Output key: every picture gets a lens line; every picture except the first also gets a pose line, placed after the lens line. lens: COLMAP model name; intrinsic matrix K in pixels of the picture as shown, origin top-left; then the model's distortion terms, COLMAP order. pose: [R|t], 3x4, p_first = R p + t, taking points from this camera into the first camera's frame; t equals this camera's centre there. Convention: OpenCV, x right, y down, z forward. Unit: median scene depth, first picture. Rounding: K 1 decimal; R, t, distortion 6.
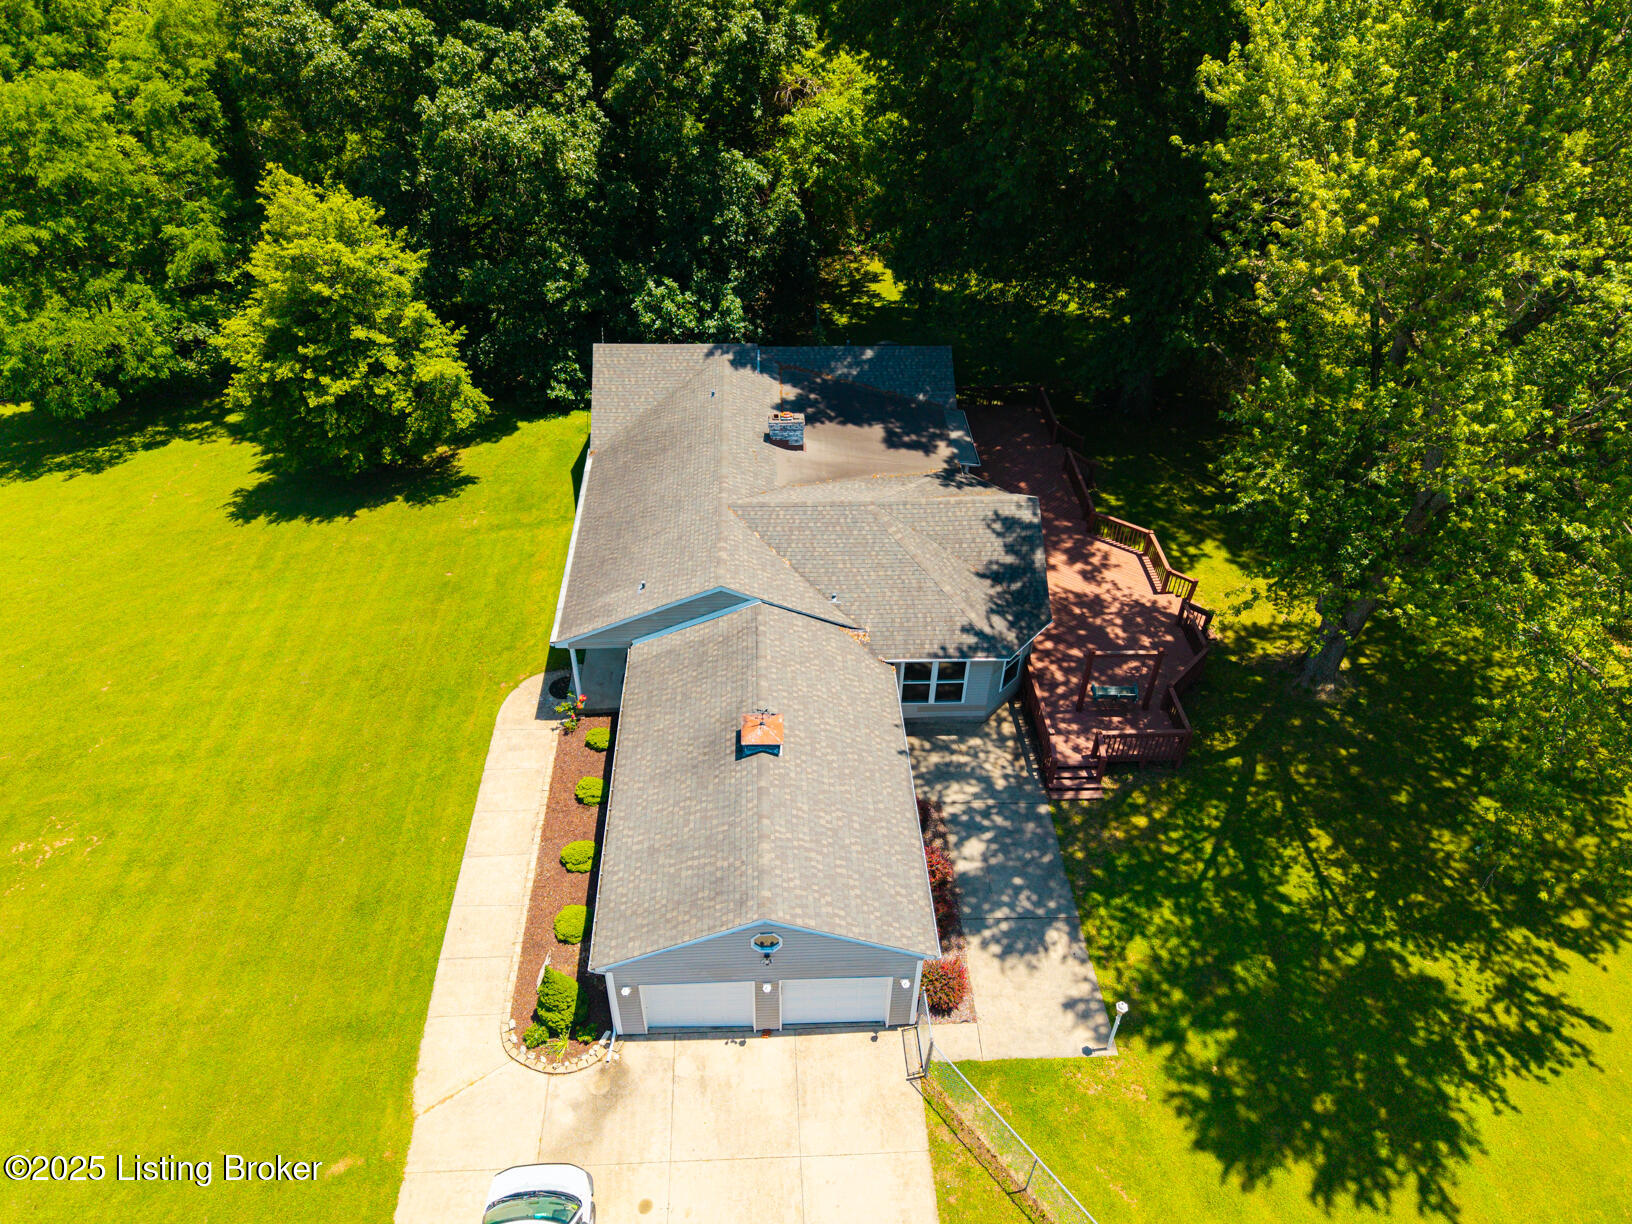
lens RADIAL K [[1094.9, 0, 821.8], [0, 1094.9, 626.9], [0, 0, 1]] dist [0.015319, -0.016444]
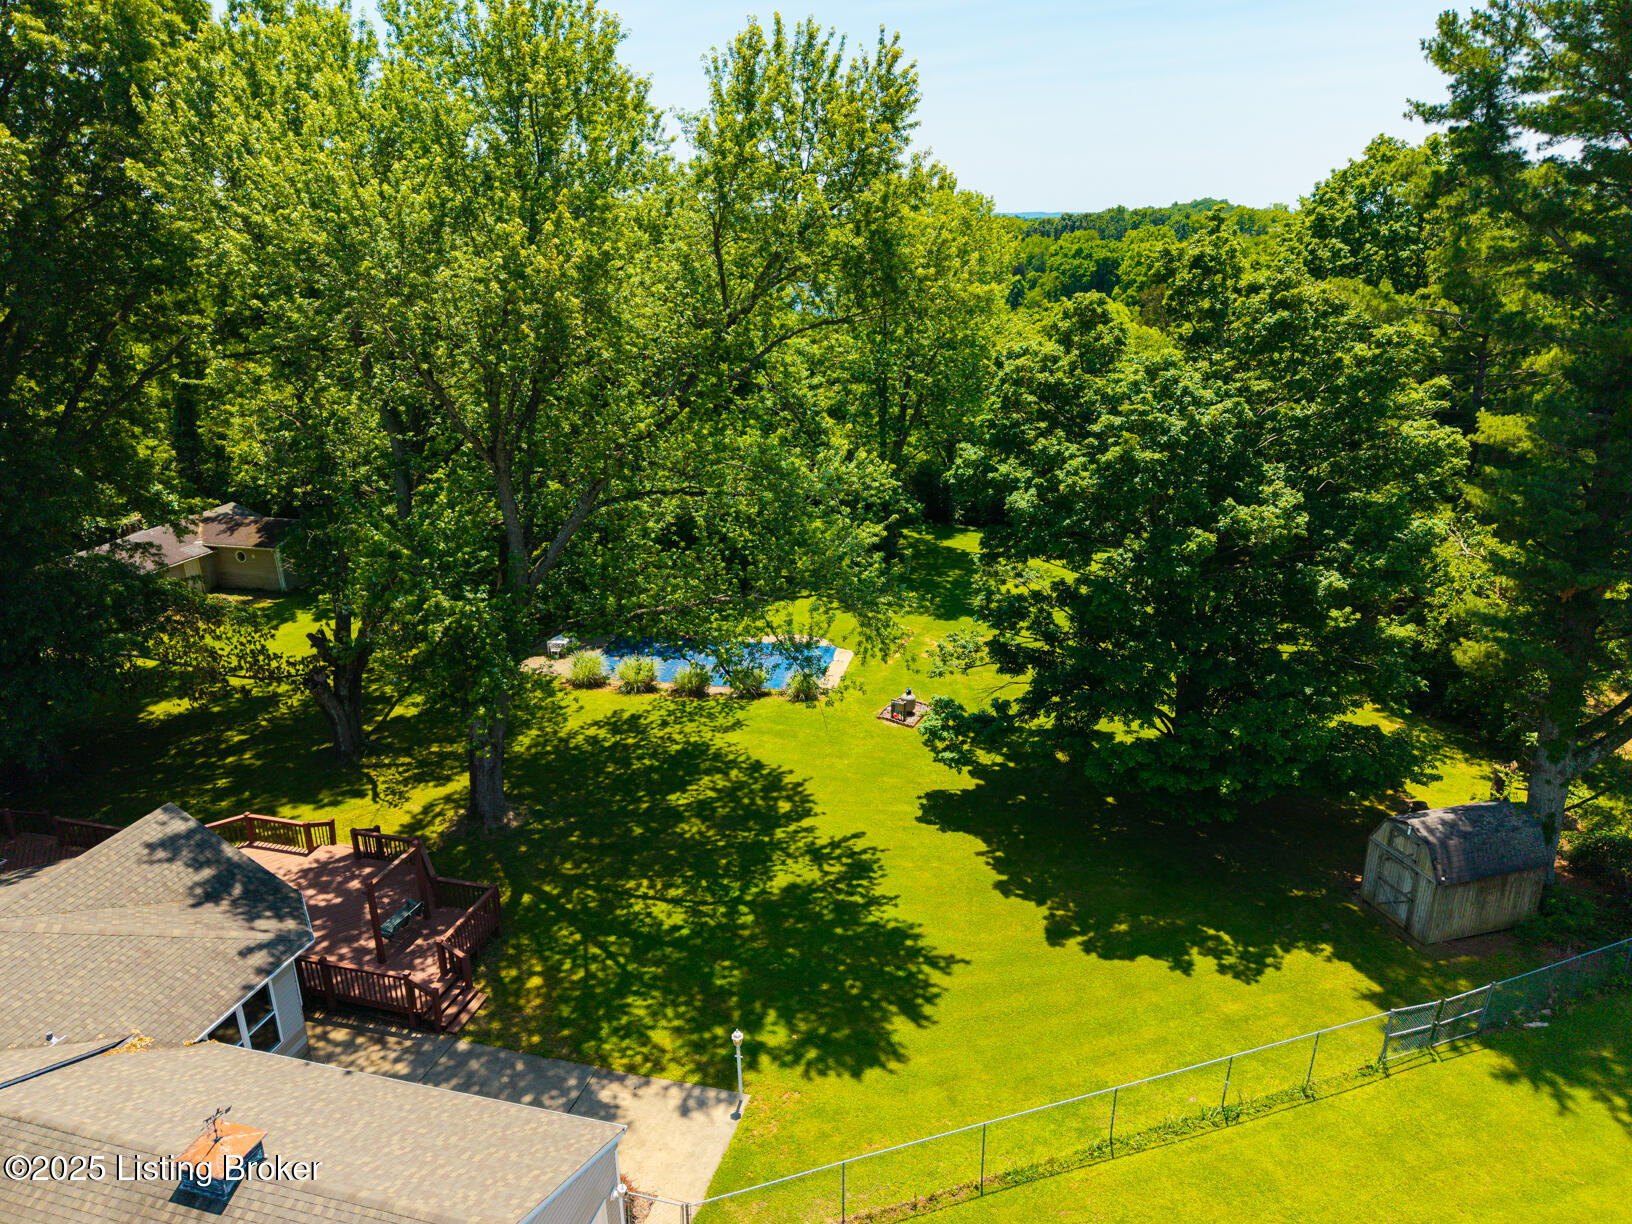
lens RADIAL K [[1094.9, 0, 803.5], [0, 1094.9, 609.7], [0, 0, 1]] dist [0.015319, -0.016444]
pose [[0.330291, -0.334825, 0.882496, -0.359516], [0.634150, 0.771232, 0.055268, 0.025199], [-0.699115, 0.541381, 0.467061, 0.227711]]
